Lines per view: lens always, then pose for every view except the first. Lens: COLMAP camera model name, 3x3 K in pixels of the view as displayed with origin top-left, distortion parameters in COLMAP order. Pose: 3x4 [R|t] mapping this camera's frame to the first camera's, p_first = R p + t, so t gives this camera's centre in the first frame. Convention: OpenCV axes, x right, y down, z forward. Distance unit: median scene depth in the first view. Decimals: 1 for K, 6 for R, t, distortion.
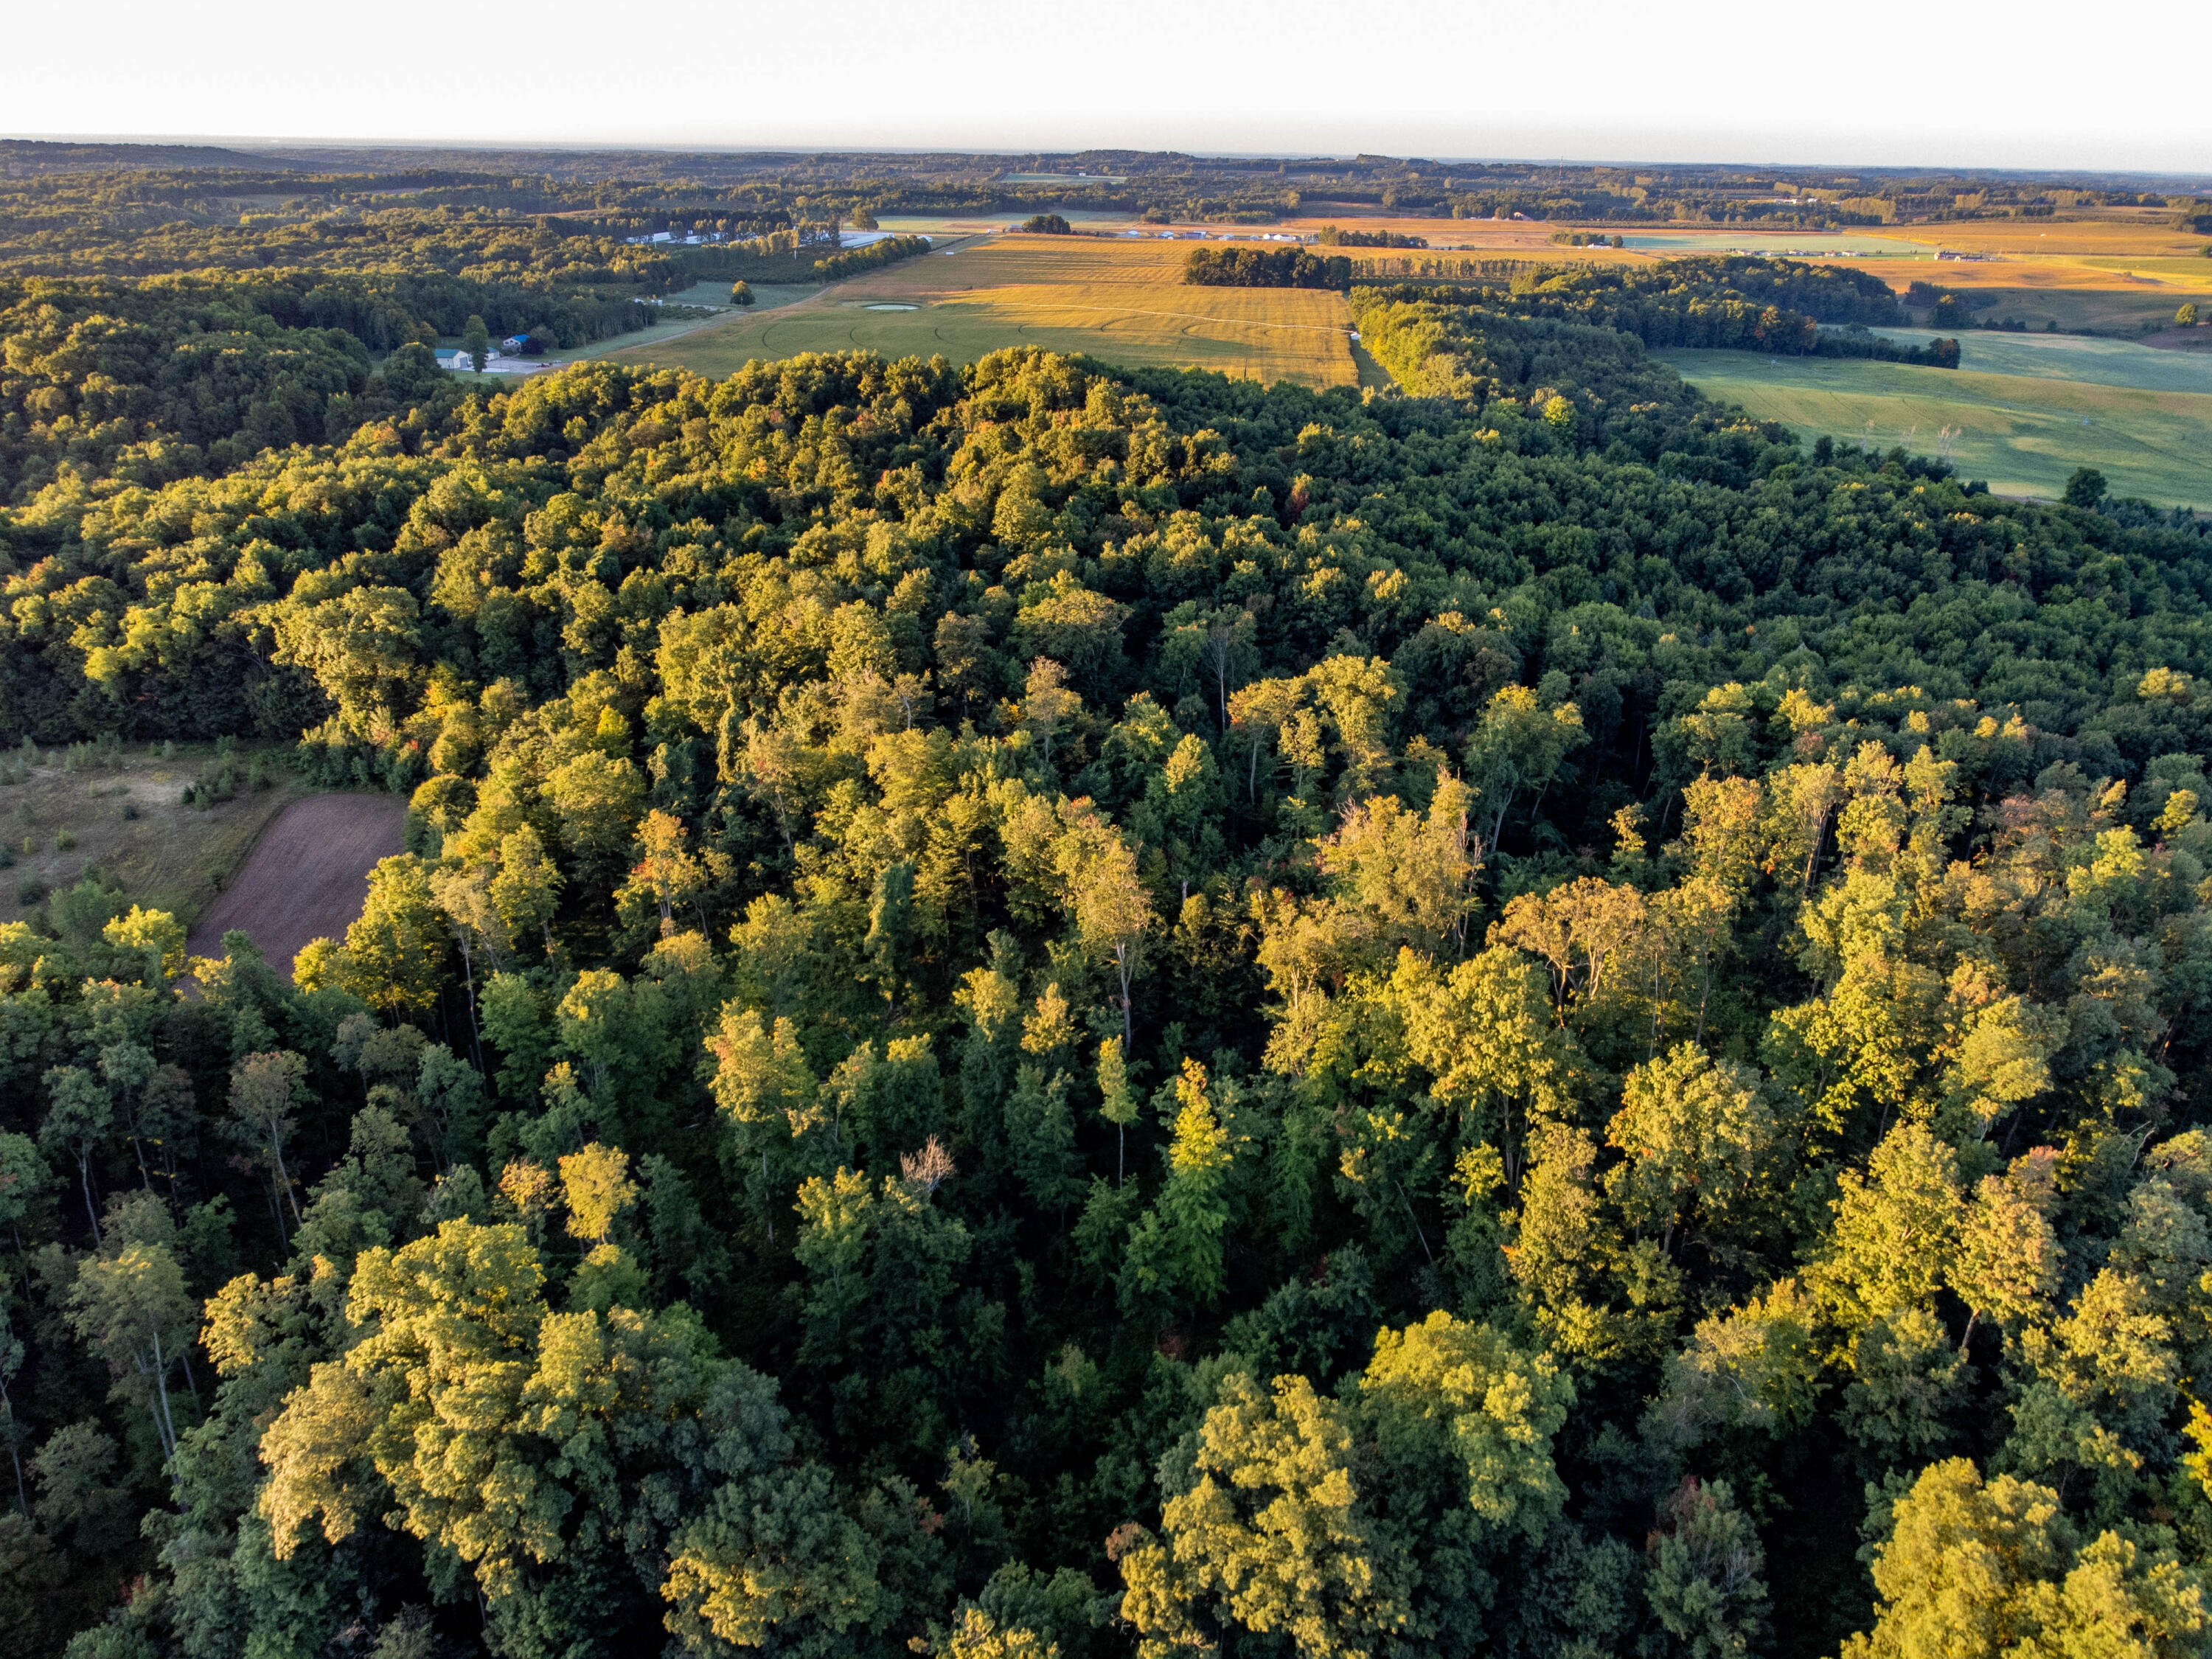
lens RADIAL K [[1810.0, 0, 1105.6], [0, 1810.0, 785.1], [0, 0, 1]] dist [0.004239, 0.014334]
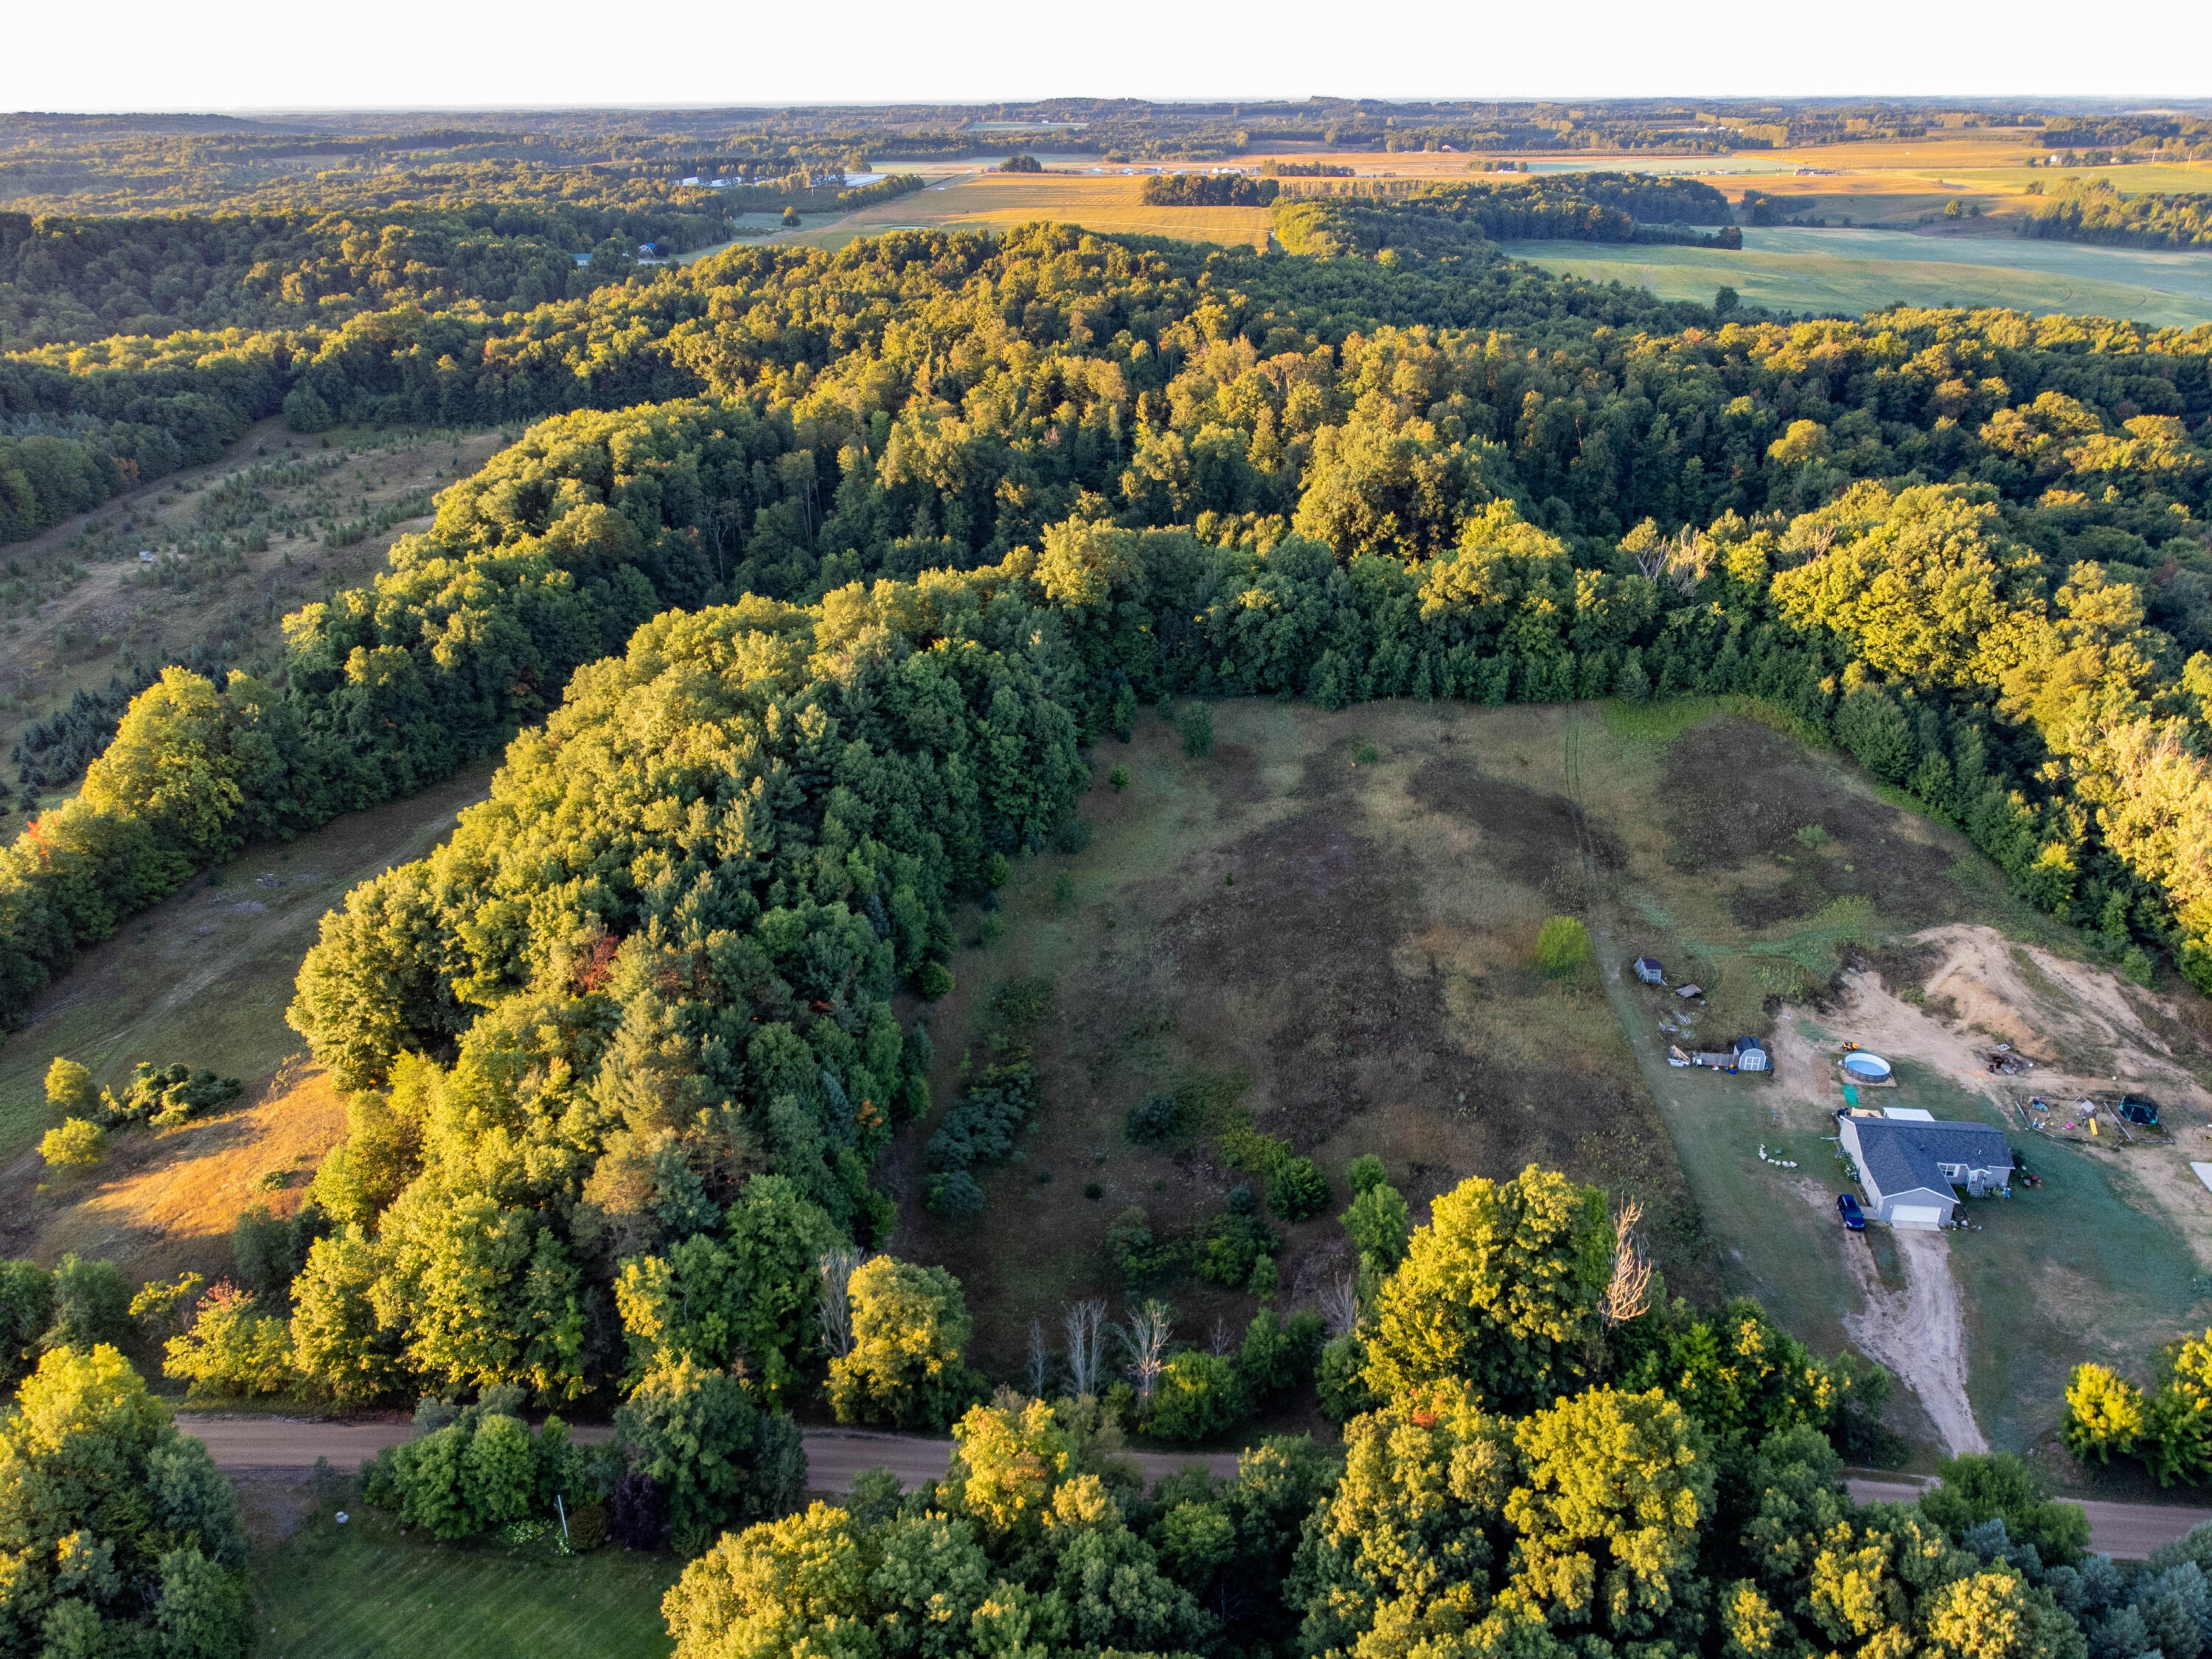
lens RADIAL K [[1802.7, 0, 1135.3], [0, 1802.7, 829.5], [0, 0, 1]] dist [-0.002716, 0.023666]
pose [[0.999054, -0.035022, 0.025768, -0.017713], [0.033739, 0.998246, 0.048642, 0.204525], [-0.027426, -0.047726, 0.998484, -0.565160]]
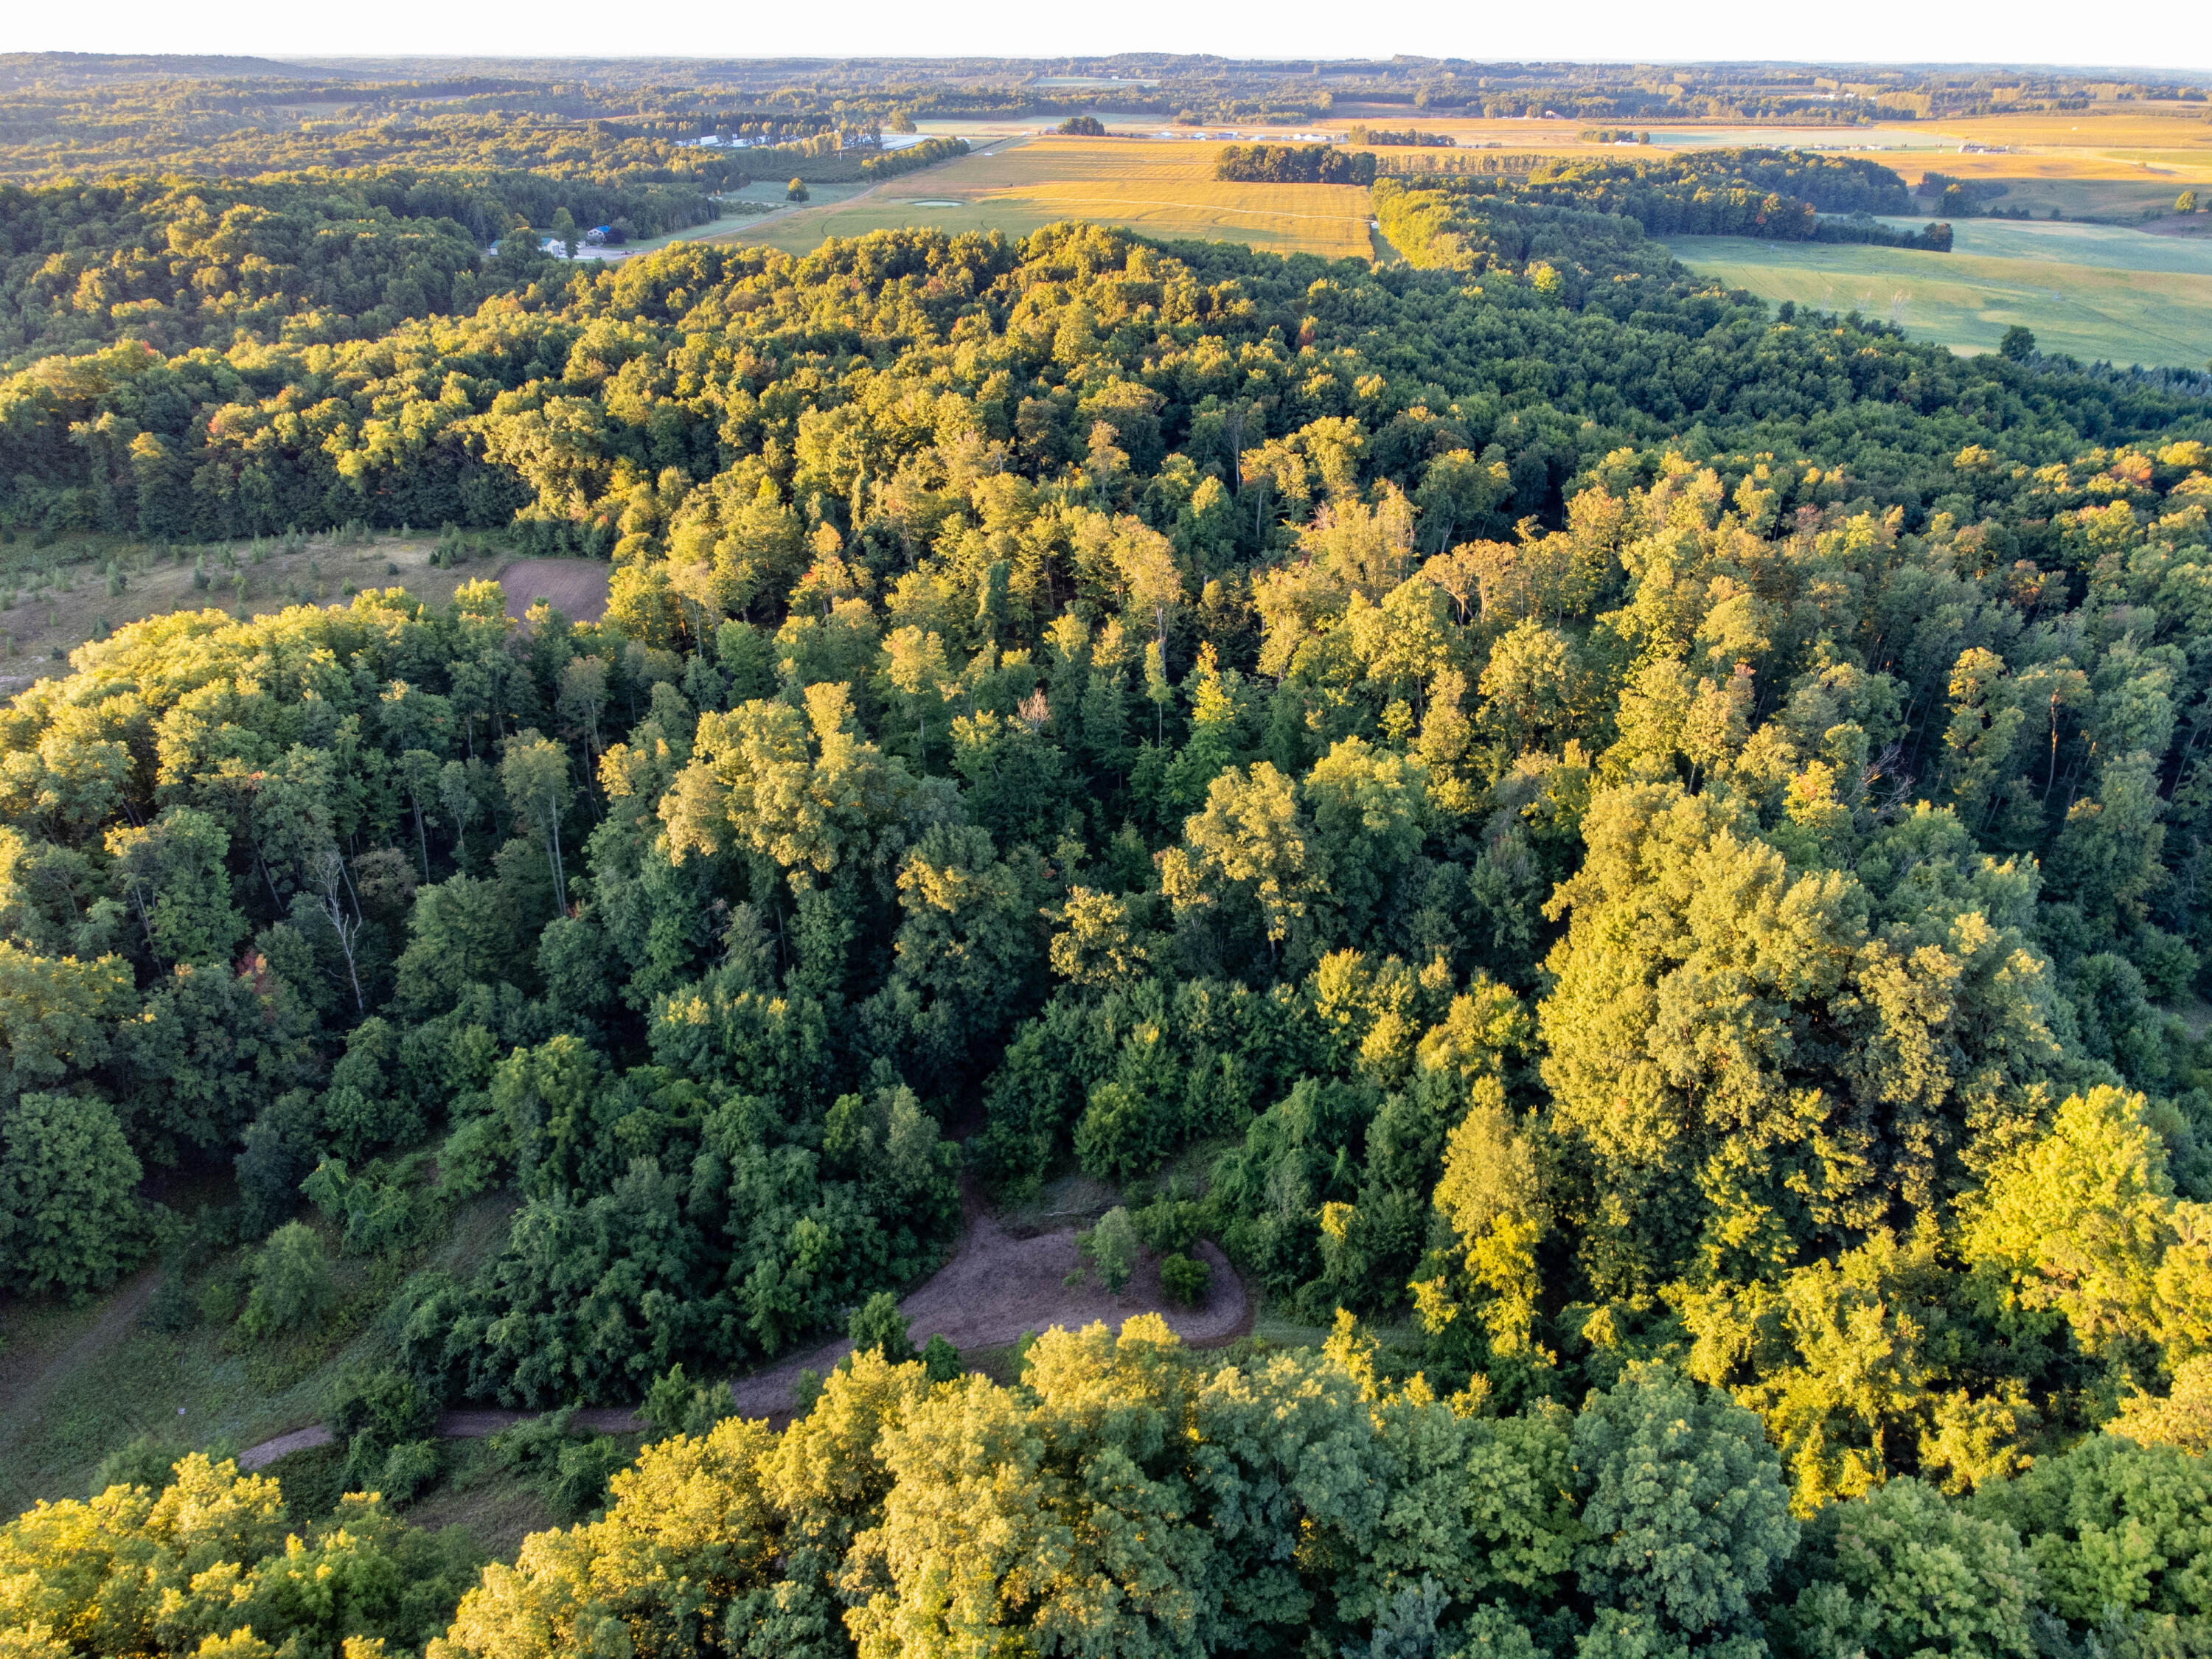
lens RADIAL K [[1802.0, 0, 1106.0], [0, 1802.0, 829.5], [0, 0, 1]] dist [0.000706, 0.023733]
pose [[0.999830, -0.001702, -0.018334, -0.002905], [0.002963, 0.997616, 0.068950, 0.059676], [0.018173, -0.068993, 0.997452, -0.152160]]
